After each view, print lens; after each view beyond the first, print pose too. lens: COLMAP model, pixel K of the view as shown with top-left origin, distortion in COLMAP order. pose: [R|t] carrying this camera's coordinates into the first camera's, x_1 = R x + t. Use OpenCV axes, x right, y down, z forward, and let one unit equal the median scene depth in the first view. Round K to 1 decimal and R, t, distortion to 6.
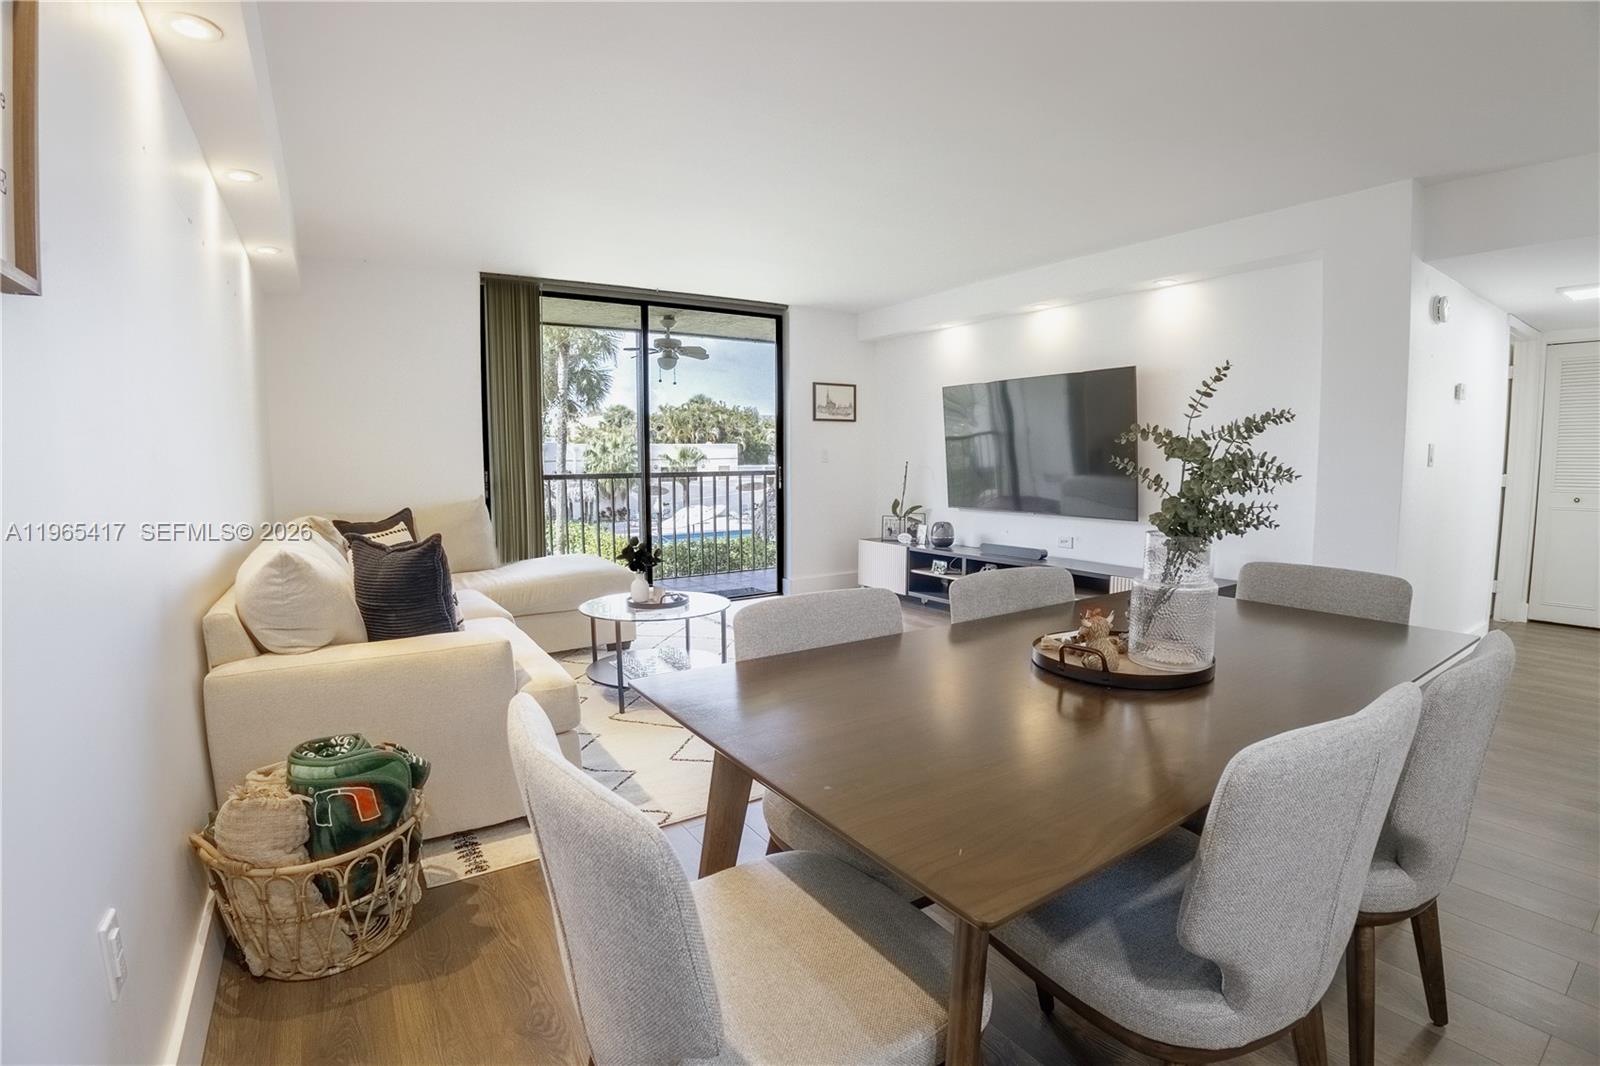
lens RADIAL K [[729.2, 0, 800.0], [0, 729.2, 533.0], [0, 0, 1]] dist [-0.076963, 0.001143]
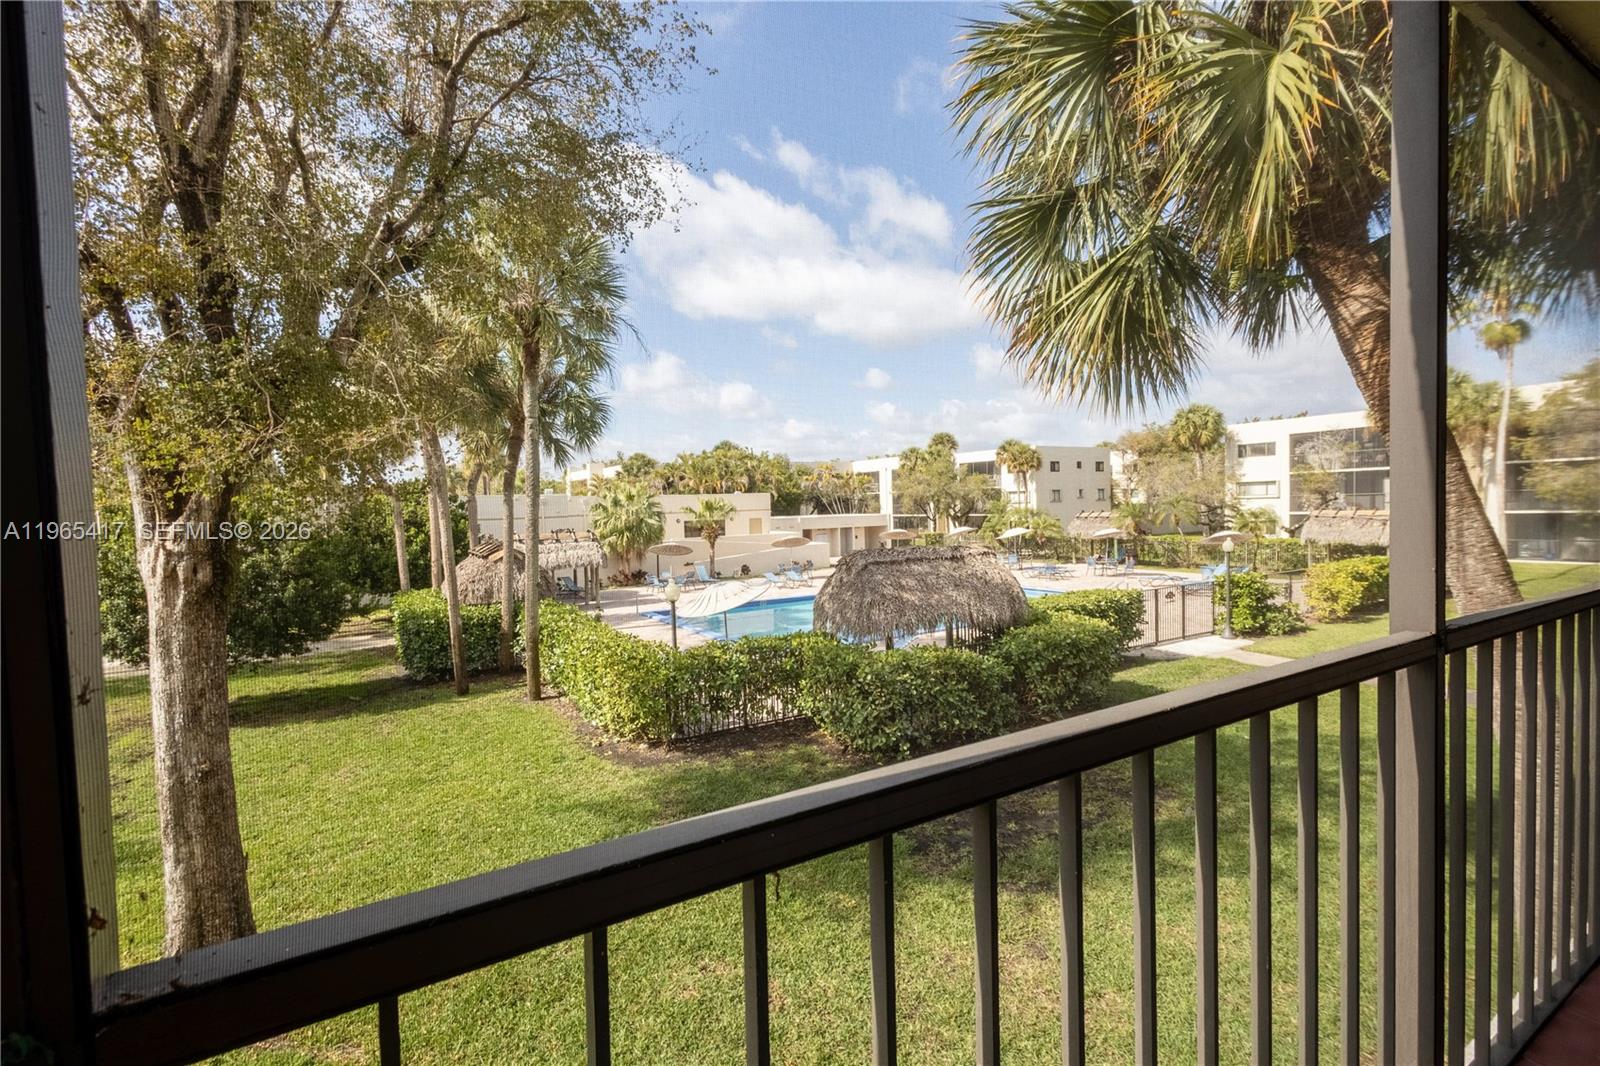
lens RADIAL K [[729.2, 0, 800.0], [0, 729.2, 533.0], [0, 0, 1]] dist [-0.076963, 0.001143]
pose [[0.999271, -0.017335, -0.034002, -0.018324], [0.015063, 0.997707, -0.065987, -0.014582], [0.035067, 0.065427, 0.997241, 0.115707]]
